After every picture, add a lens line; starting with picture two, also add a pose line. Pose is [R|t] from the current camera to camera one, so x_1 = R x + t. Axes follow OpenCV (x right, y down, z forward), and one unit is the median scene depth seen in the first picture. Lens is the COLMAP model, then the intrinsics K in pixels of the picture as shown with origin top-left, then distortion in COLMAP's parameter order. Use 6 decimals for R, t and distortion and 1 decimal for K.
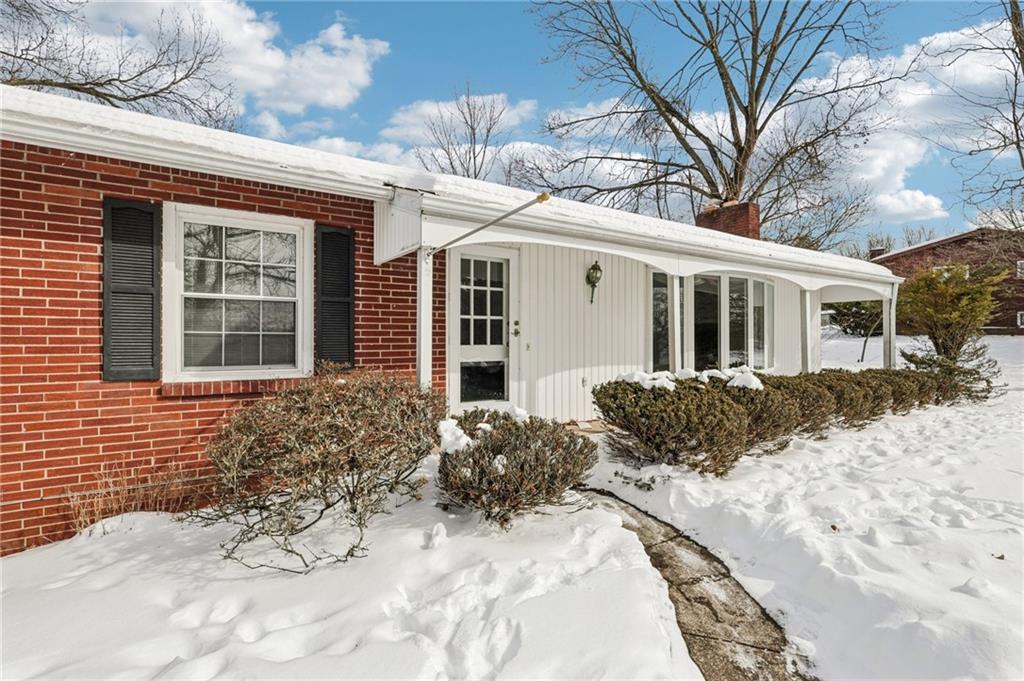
lens RADIAL K [[478.6, 0, 512.0], [0, 478.6, 340.5], [0, 0, 1]] dist [-0.000580, 0.000015]
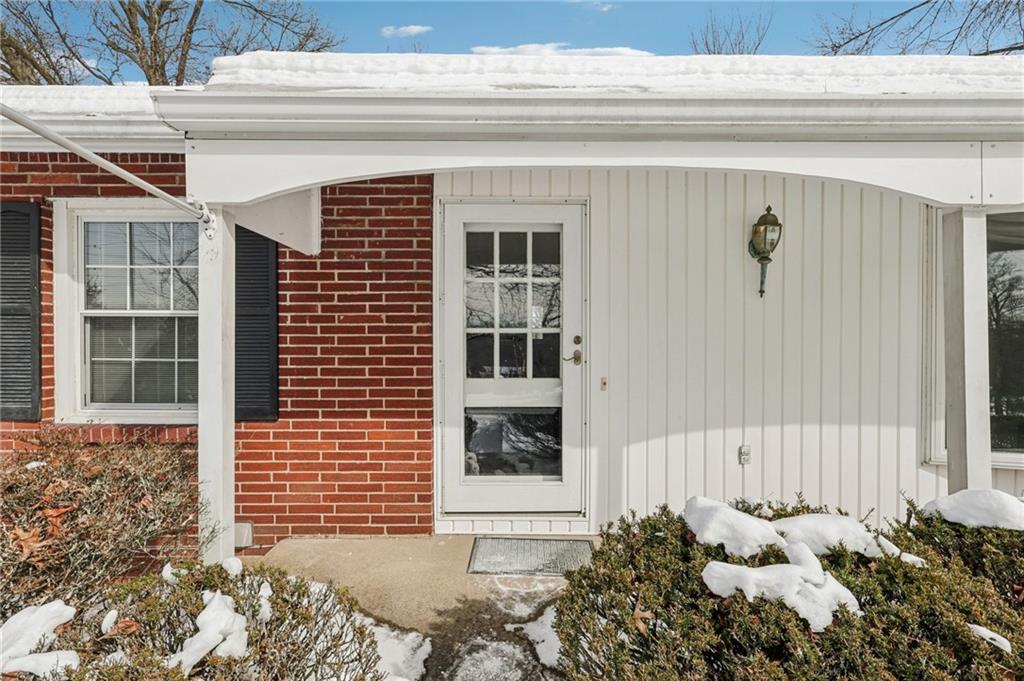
lens RADIAL K [[478.6, 0, 512.0], [0, 478.6, 340.5], [0, 0, 1]] dist [-0.000580, 0.000015]
pose [[0.838200, 0.003384, -0.545352, 0.291078], [-0.001234, 0.999990, 0.004309, -0.045630], [0.545361, -0.002939, 0.838196, 0.603790]]
